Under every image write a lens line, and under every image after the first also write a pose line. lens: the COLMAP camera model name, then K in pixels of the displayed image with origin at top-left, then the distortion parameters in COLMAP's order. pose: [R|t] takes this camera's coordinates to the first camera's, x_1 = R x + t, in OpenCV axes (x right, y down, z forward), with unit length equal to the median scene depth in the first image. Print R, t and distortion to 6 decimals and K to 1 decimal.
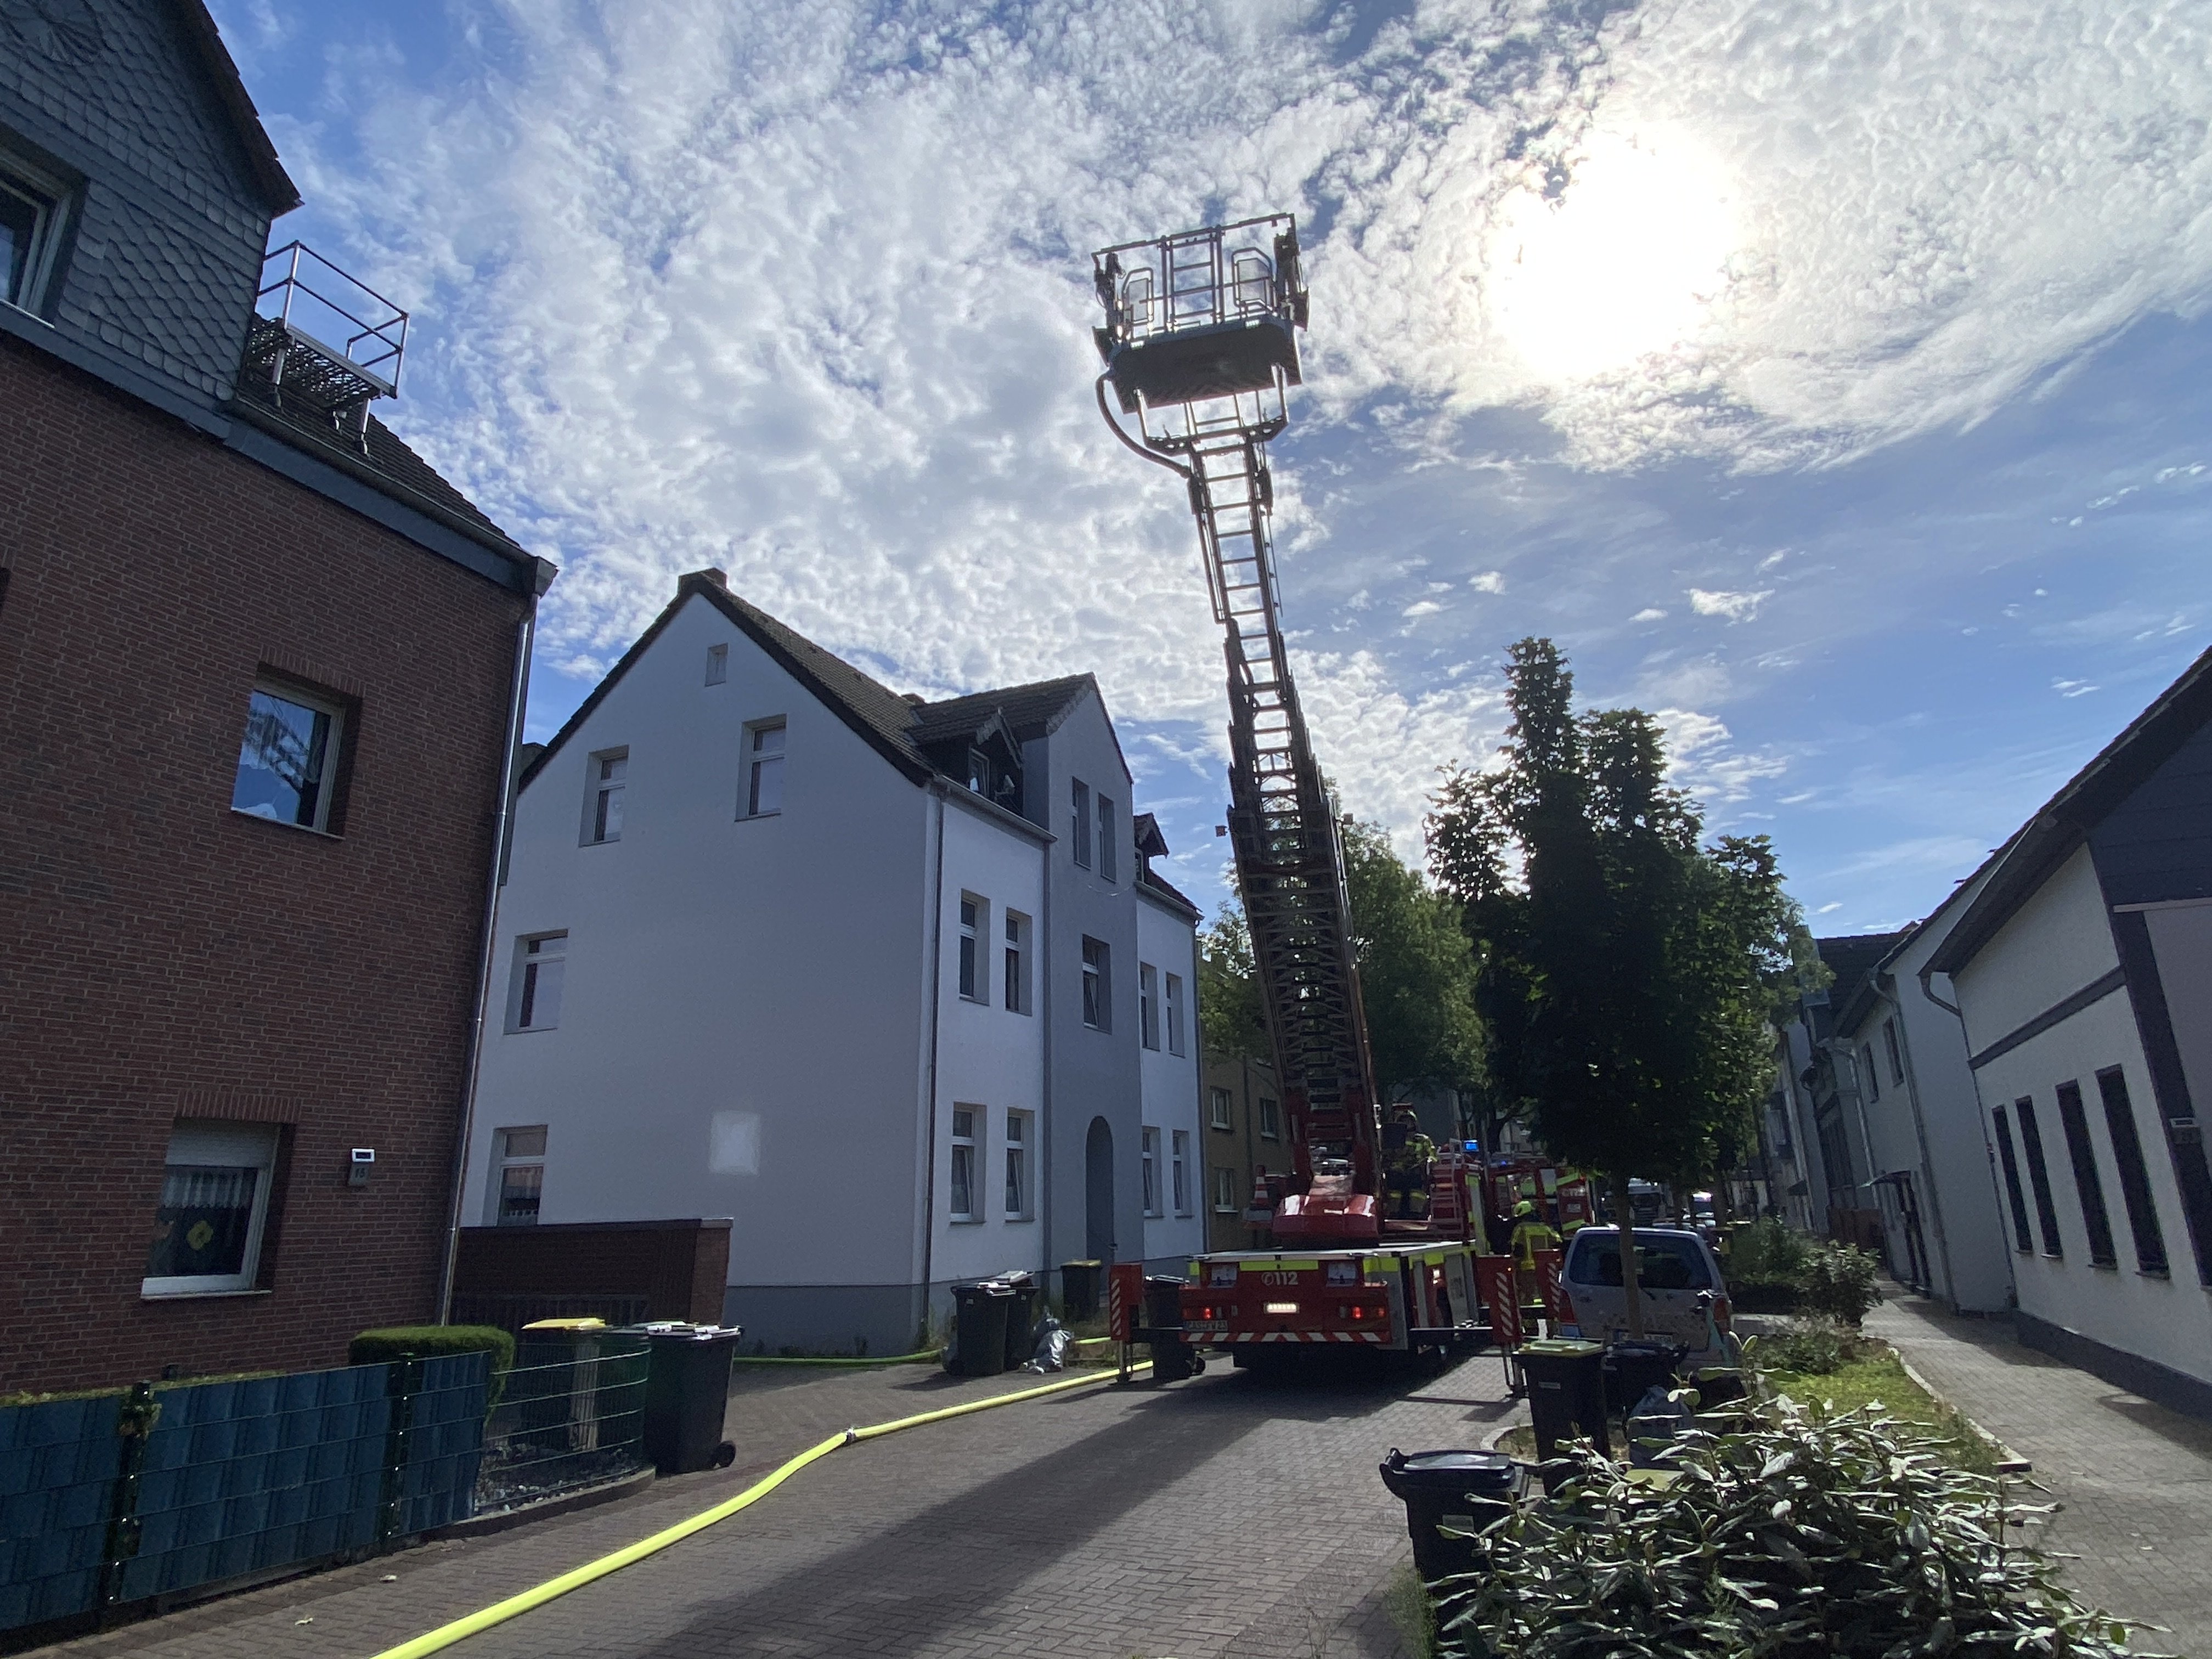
lens RADIAL K [[1293.7, 0, 1105.8], [0, 1293.7, 826.0], [0, 0, 1]] dist [0.002180, 0.000313]
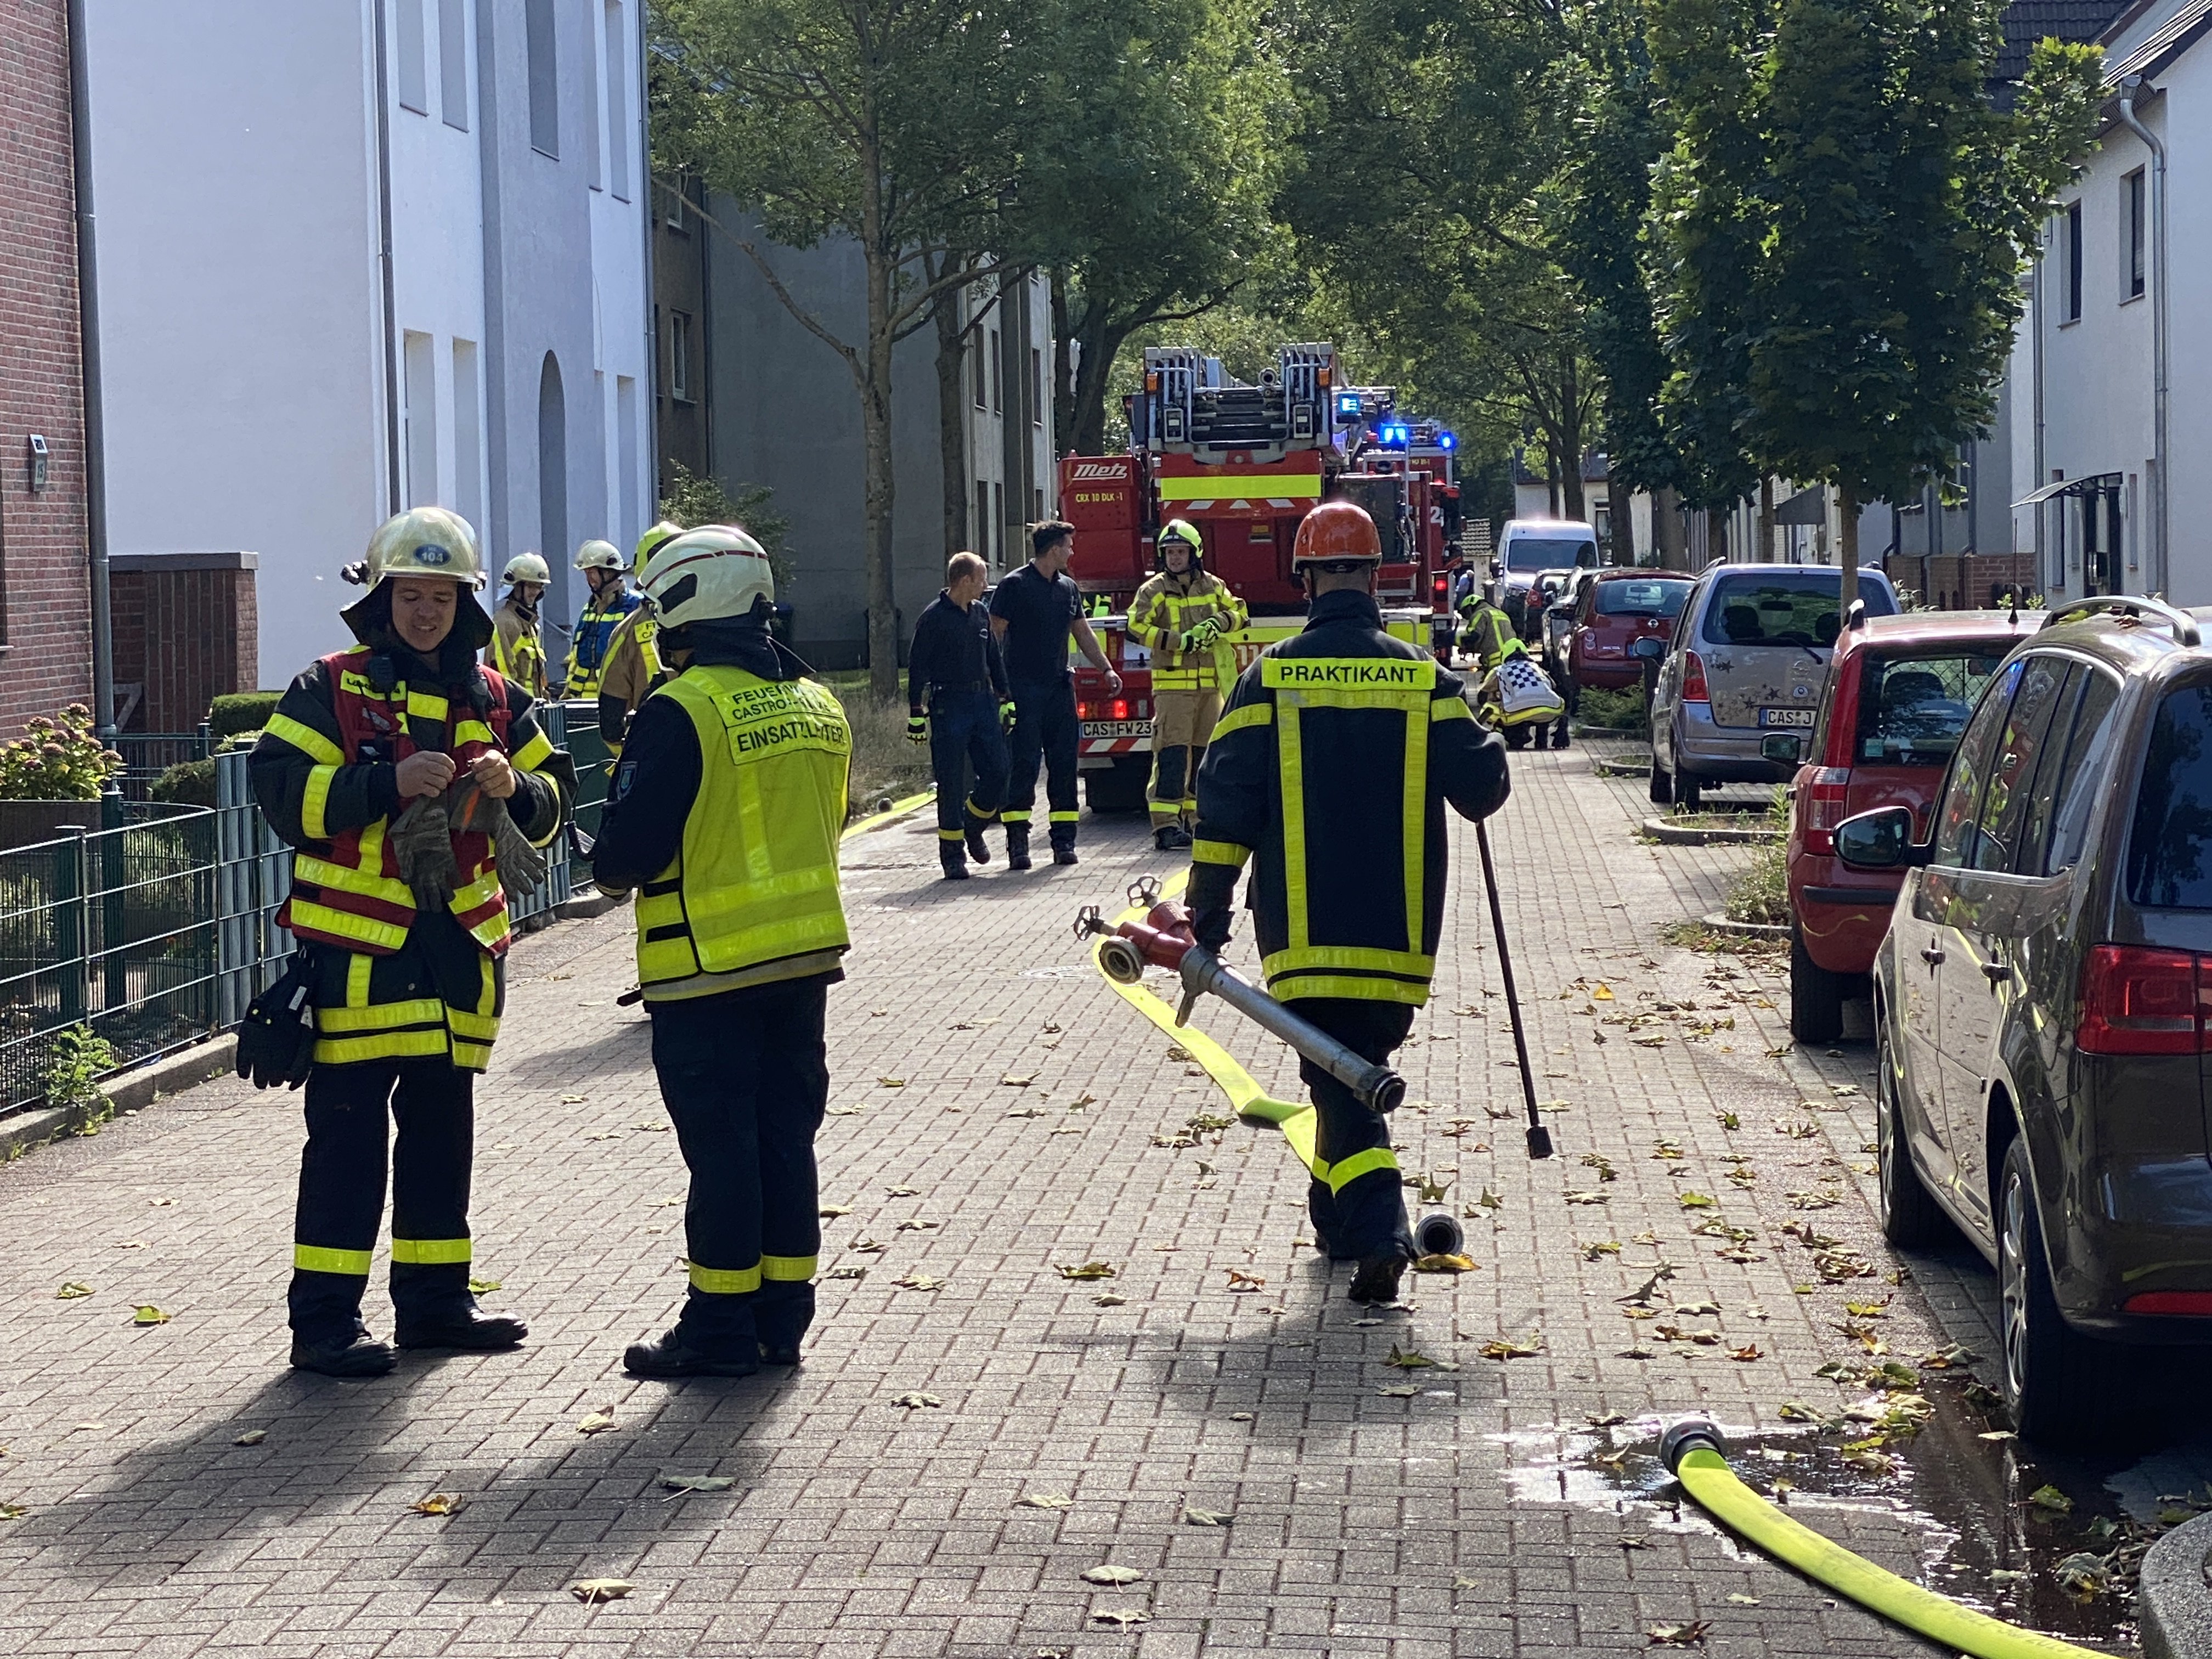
lens RADIAL K [[5017.8, 0, 1105.3], [0, 5017.8, 830.1], [0, 0, 1]] dist [0.099913, 0.000000]
pose [[0.934502, -0.019907, 0.355400, -0.859498], [-0.099149, 0.944364, 0.313603, -0.340930], [-0.341870, -0.328300, 0.880536, -1.217772]]
